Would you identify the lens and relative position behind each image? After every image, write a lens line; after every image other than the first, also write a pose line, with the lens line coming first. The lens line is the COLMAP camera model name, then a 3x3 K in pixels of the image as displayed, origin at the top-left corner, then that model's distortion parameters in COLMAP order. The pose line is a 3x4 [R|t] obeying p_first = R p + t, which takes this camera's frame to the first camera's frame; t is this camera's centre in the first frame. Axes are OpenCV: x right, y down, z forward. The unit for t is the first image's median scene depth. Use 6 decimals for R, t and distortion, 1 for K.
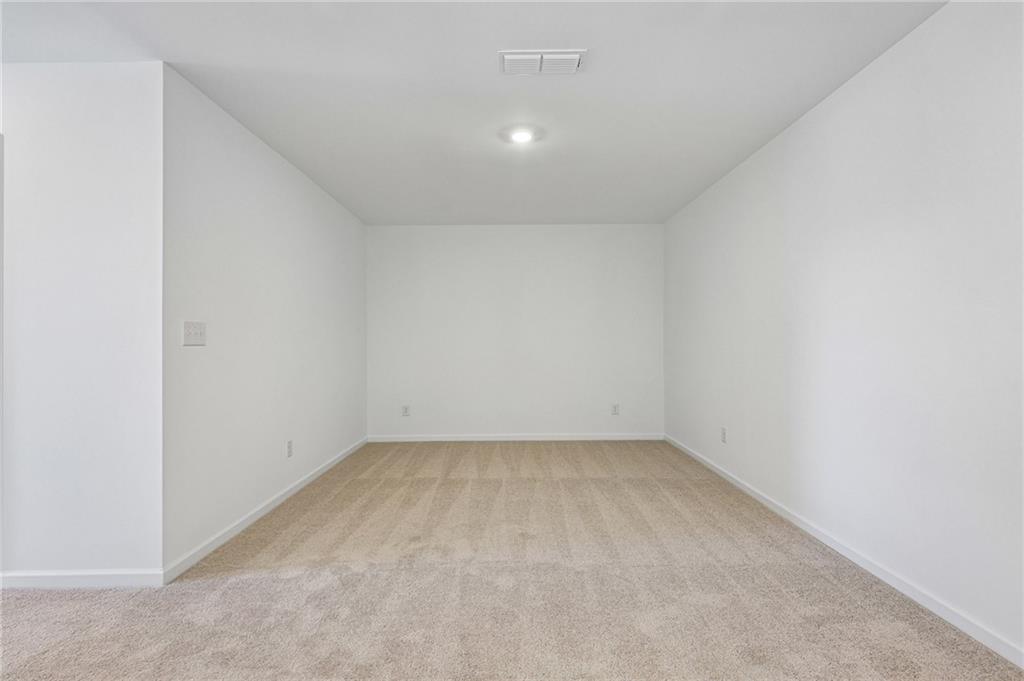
lens RADIAL K [[474.5, 0, 513.0], [0, 474.5, 346.7], [0, 0, 1]] dist [0.002924, 0.000788]
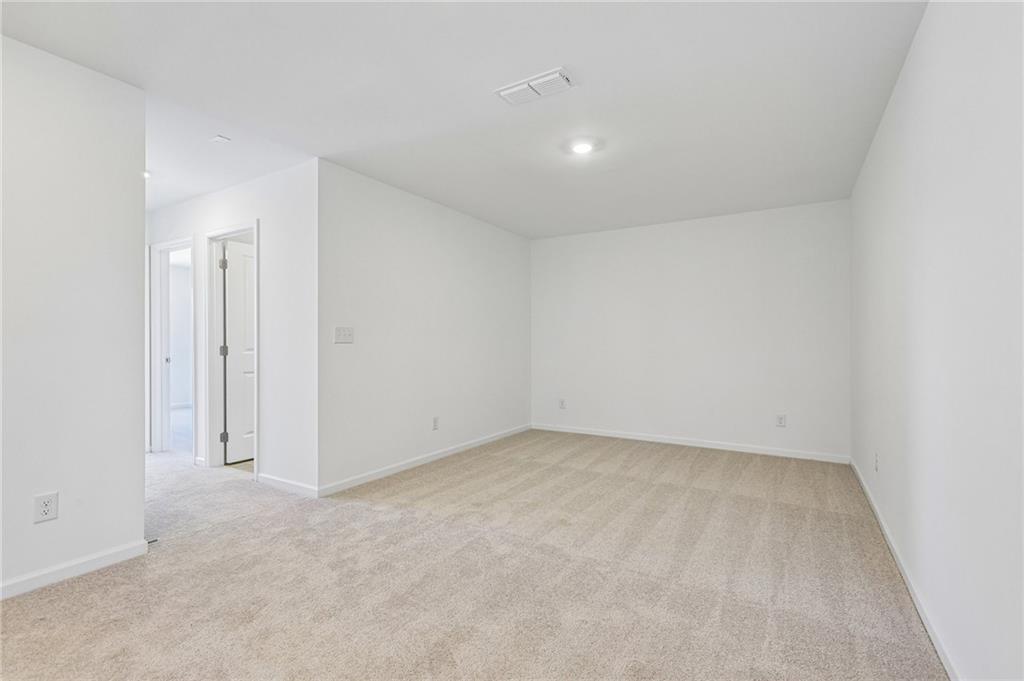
lens RADIAL K [[458.0, 0, 508.6], [0, 458.0, 342.9], [0, 0, 1]] dist [0.001547, 0.000366]
pose [[0.847687, 0.005971, -0.530462, 0.472342], [-0.010688, 0.999926, -0.005824, -0.000085], [0.530388, 0.010607, 0.847688, 0.050811]]
